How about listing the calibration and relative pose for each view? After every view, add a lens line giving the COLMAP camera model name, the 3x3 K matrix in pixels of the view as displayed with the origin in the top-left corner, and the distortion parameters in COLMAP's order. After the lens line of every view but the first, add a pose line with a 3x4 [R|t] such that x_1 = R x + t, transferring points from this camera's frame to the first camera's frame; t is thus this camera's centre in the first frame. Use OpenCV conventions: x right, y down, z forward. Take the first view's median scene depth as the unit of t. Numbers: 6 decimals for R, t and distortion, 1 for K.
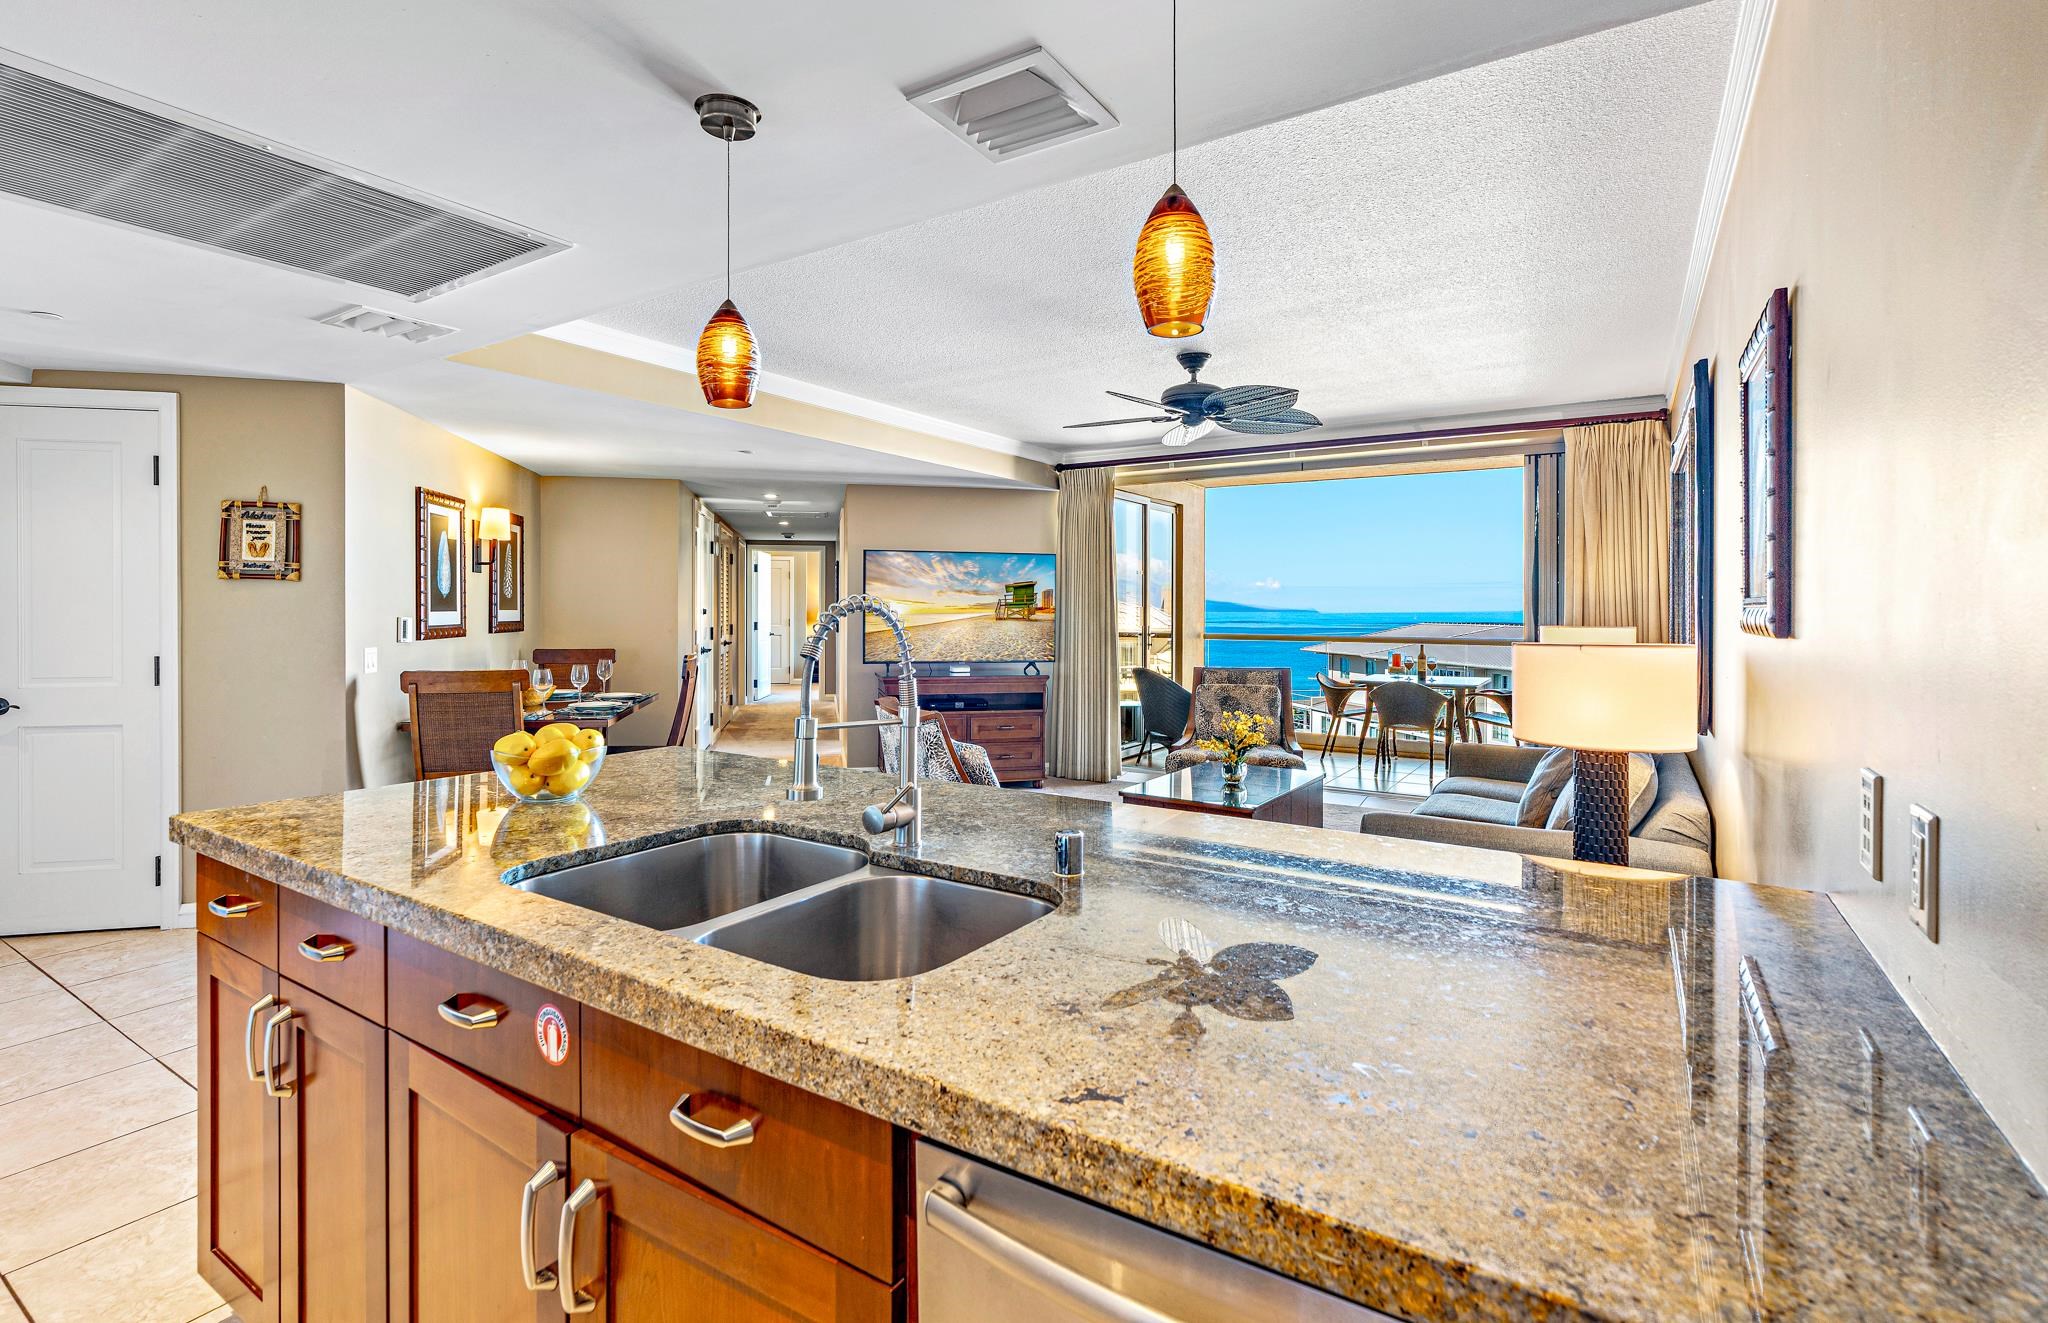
lens RADIAL K [[918.3, 0, 1019.4], [0, 918.3, 627.3], [0, 0, 1]] dist [-0.000169, 0.000488]
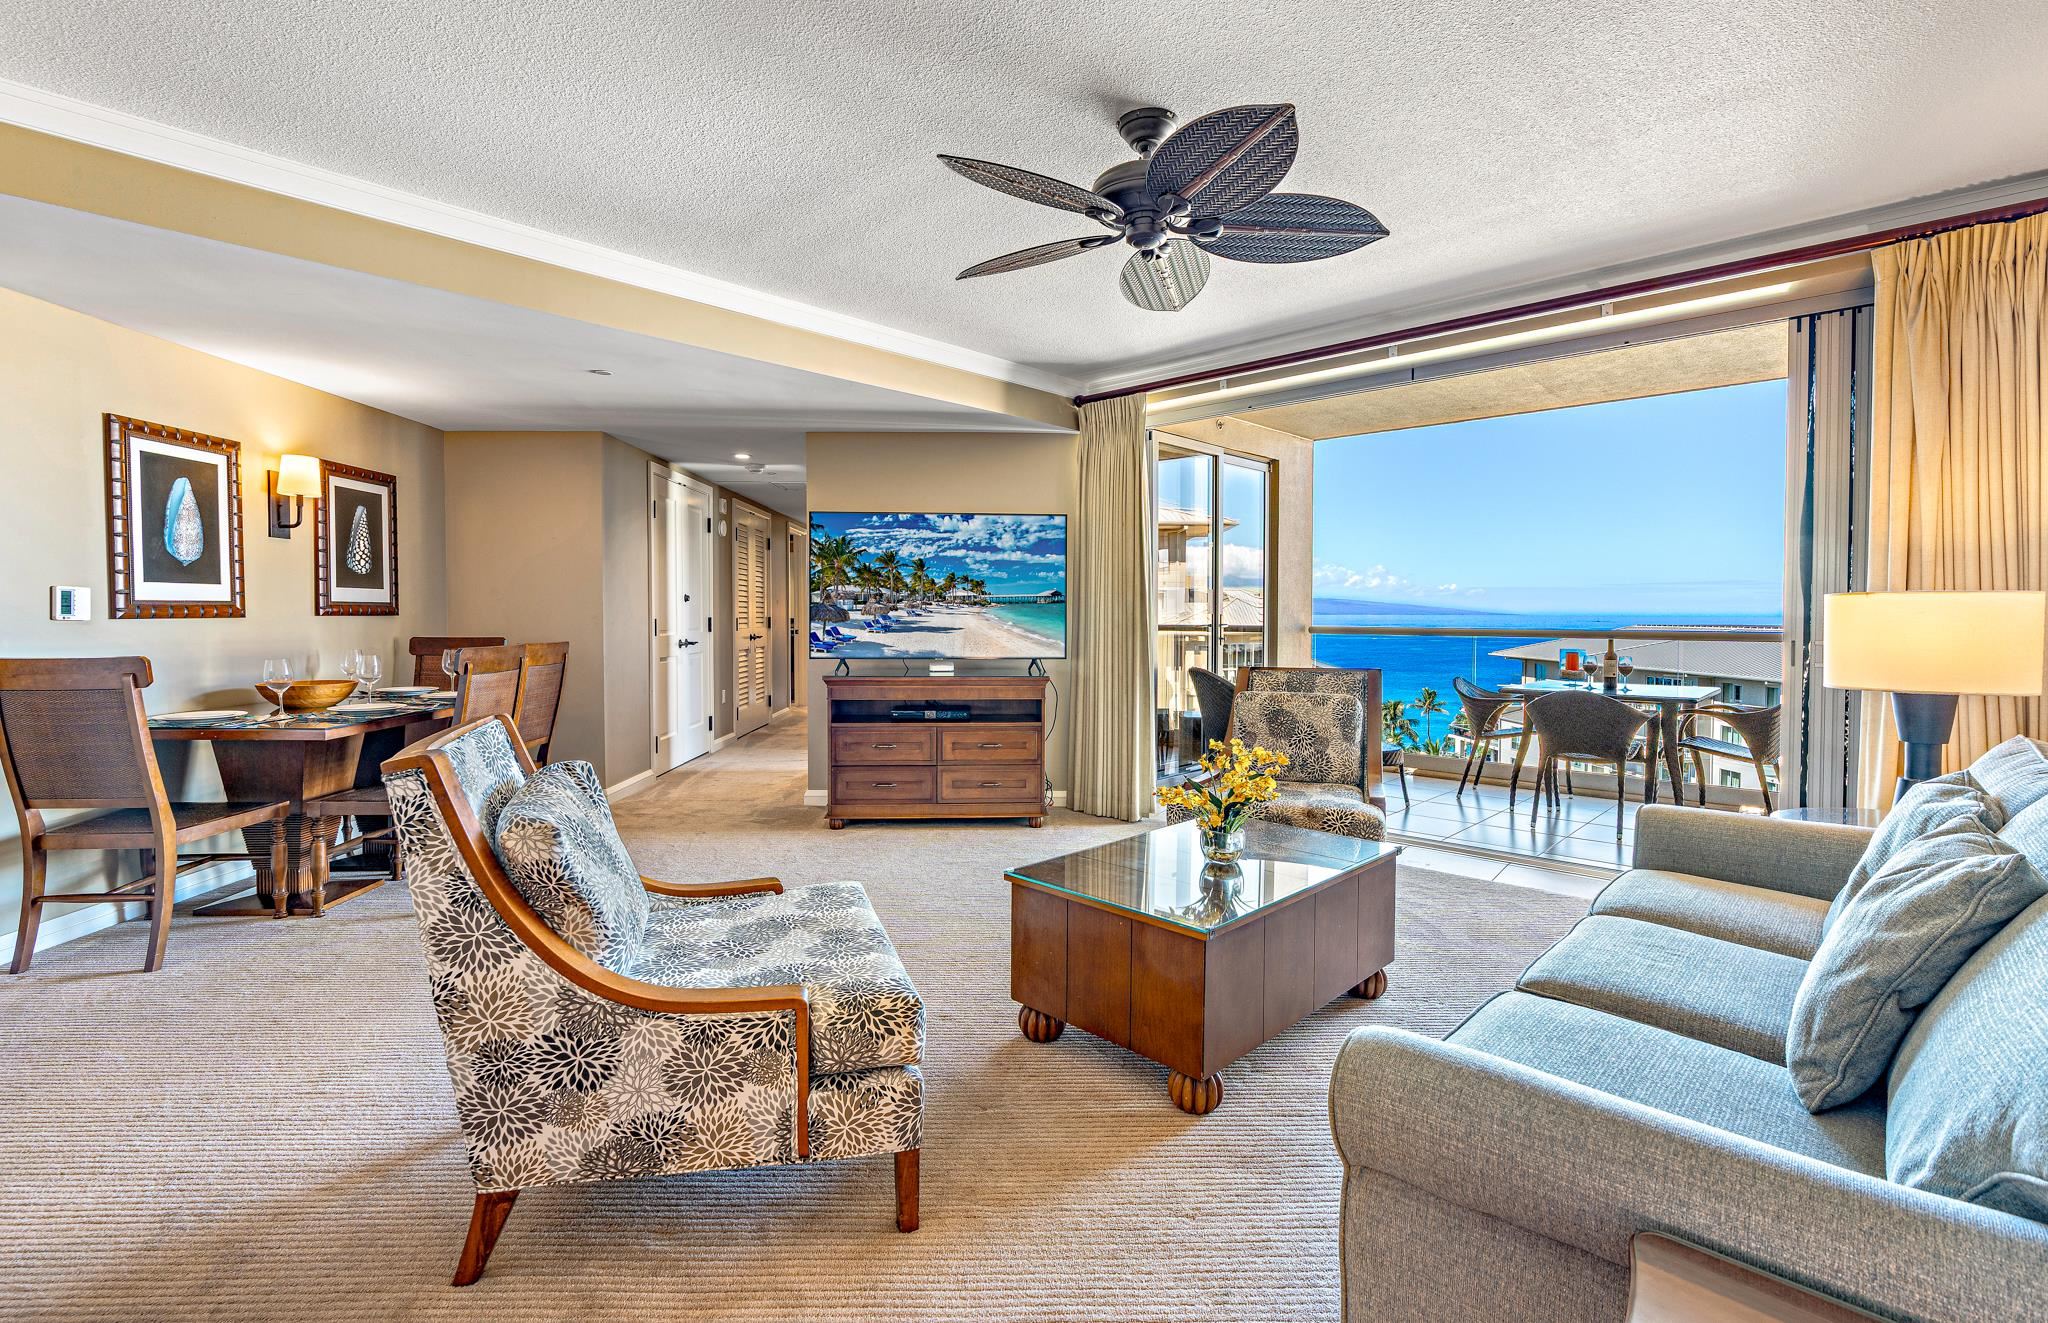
lens RADIAL K [[930.1, 0, 999.8], [0, 930.1, 649.5], [0, 0, 1]] dist [0.001971, 0.000489]
pose [[0.982800, 0.005505, -0.184589, 0.123787], [-0.001435, 0.999753, 0.022173, 0.012912], [0.184666, -0.021527, 0.982566, 0.238485]]
